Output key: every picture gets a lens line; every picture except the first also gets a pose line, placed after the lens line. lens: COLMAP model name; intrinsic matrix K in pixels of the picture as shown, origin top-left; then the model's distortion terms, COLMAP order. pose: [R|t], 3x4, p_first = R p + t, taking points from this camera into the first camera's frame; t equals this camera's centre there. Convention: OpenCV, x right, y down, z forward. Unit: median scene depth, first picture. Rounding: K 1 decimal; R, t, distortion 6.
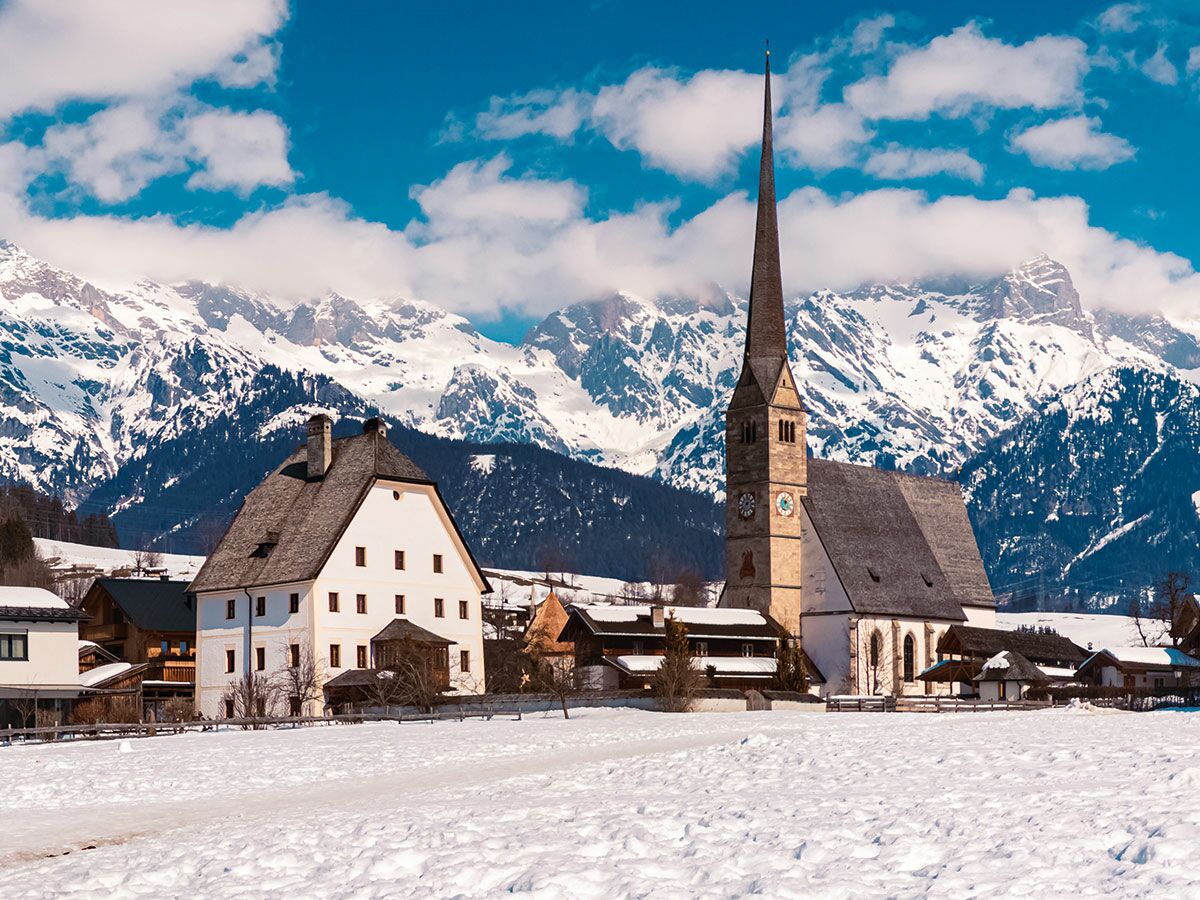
lens RADIAL K [[1648.4, 0, 600.1], [0, 1648.4, 450.1], [0, 0, 1]] dist [0.001910, 0.000000]
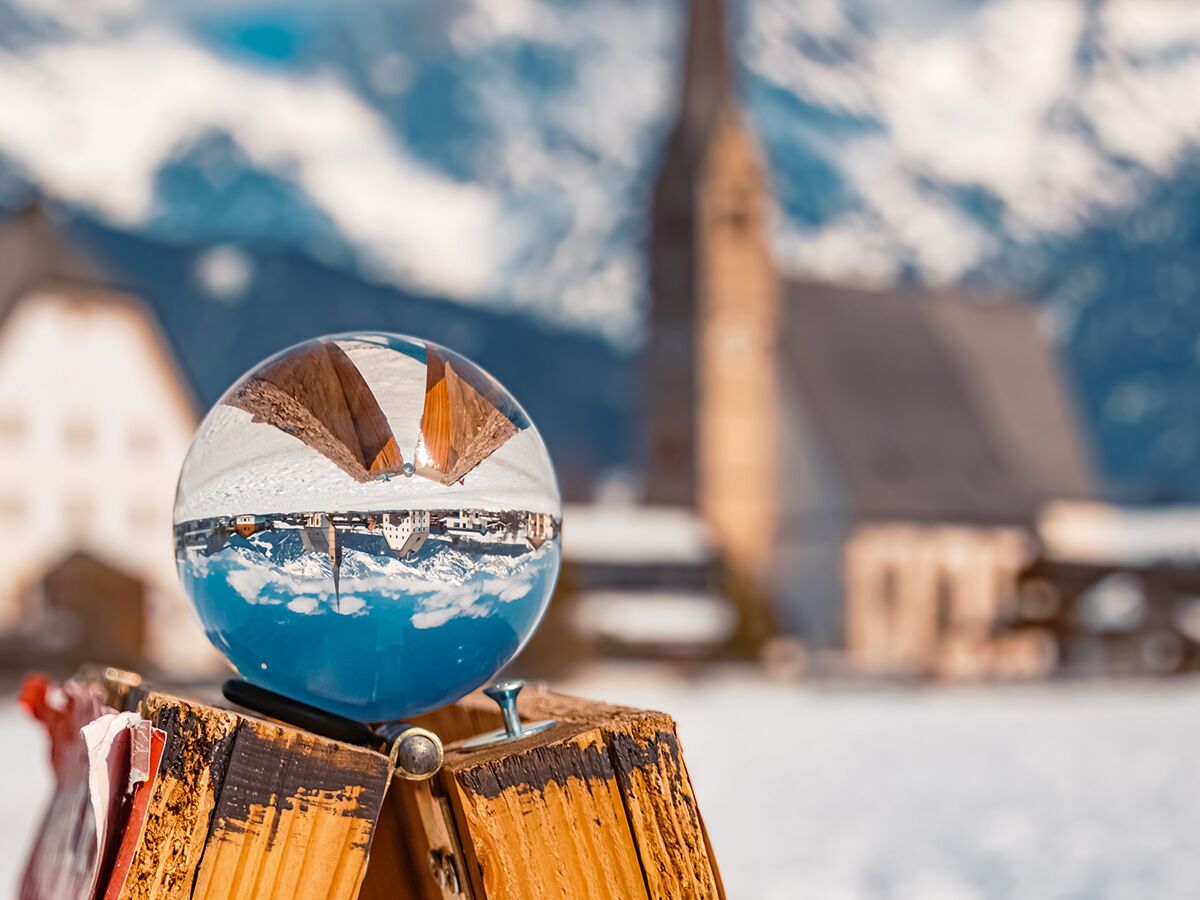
lens RADIAL K [[1648.4, 0, 599.4], [0, 1648.4, 450.7], [0, 0, 1]] dist [0.001910, 0.000000]
pose [[-0.984889, -0.016671, -0.172385, 0.198076], [0.004509, -0.997487, 0.070701, -0.042694], [-0.173131, 0.068855, 0.982489, -5.221025]]
